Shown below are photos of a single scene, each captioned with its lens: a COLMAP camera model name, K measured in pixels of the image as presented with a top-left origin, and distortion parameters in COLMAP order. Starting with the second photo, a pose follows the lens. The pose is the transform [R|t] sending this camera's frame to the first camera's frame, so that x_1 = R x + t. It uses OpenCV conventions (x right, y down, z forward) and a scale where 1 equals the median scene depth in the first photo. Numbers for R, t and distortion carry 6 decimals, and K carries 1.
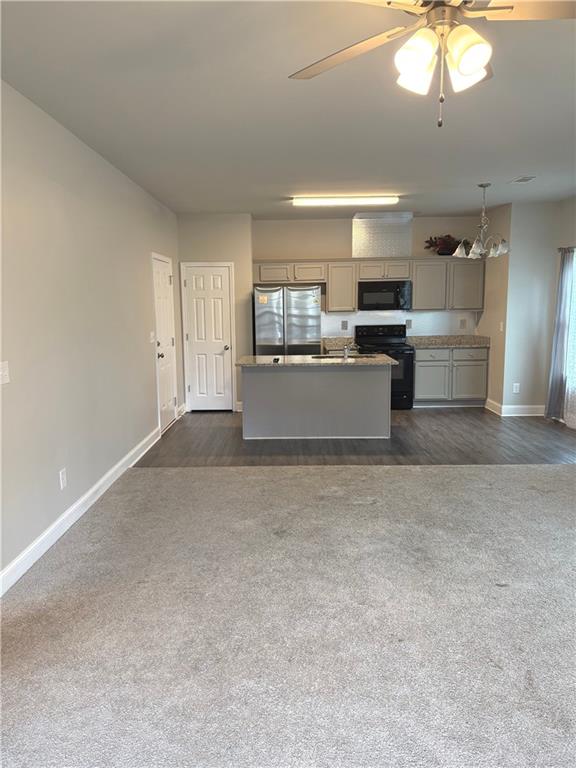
lens RADIAL K [[578.5, 0, 287.6], [0, 578.5, 384.1], [0, 0, 1]] dist [0.018644, -0.013385]
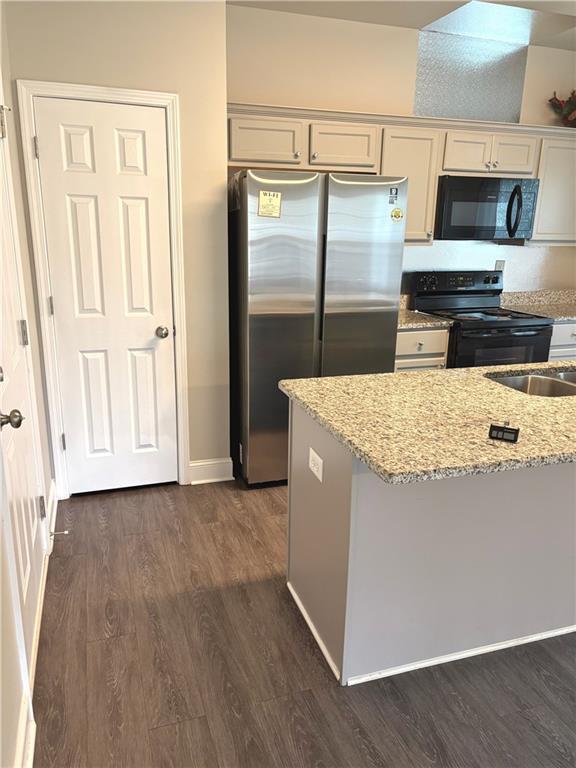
lens RADIAL K [[578.5, 0, 286.0], [0, 578.5, 386.2], [0, 0, 1]] dist [0.018644, -0.013385]
pose [[0.947022, -0.058057, 0.315879, -0.150875], [0.015565, 0.990666, 0.135417, -0.078099], [-0.320792, -0.123326, 0.939086, 0.604896]]
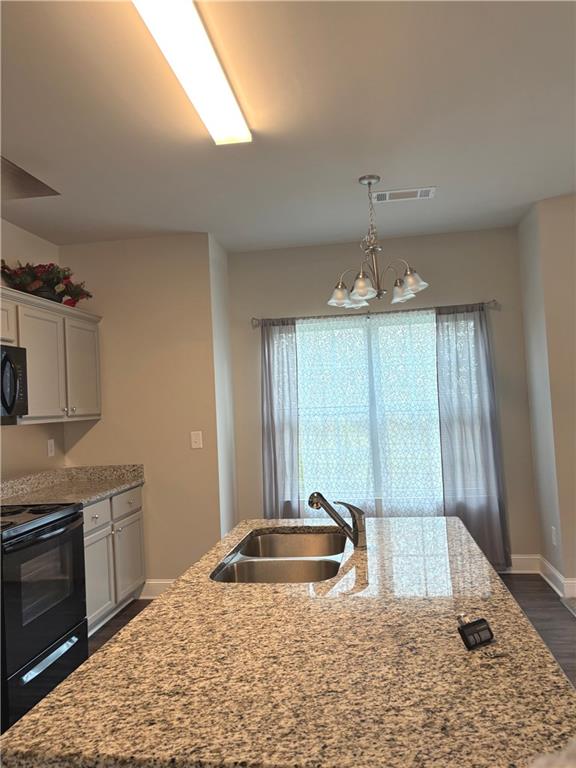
lens RADIAL K [[578.5, 0, 288.0], [0, 578.5, 385.1], [0, 0, 1]] dist [0.018644, -0.013385]
pose [[0.142102, 0.044008, 0.988873, -0.167159], [0.178291, 0.981534, -0.069302, -0.091675], [-0.973663, 0.186156, 0.131632, 0.777816]]
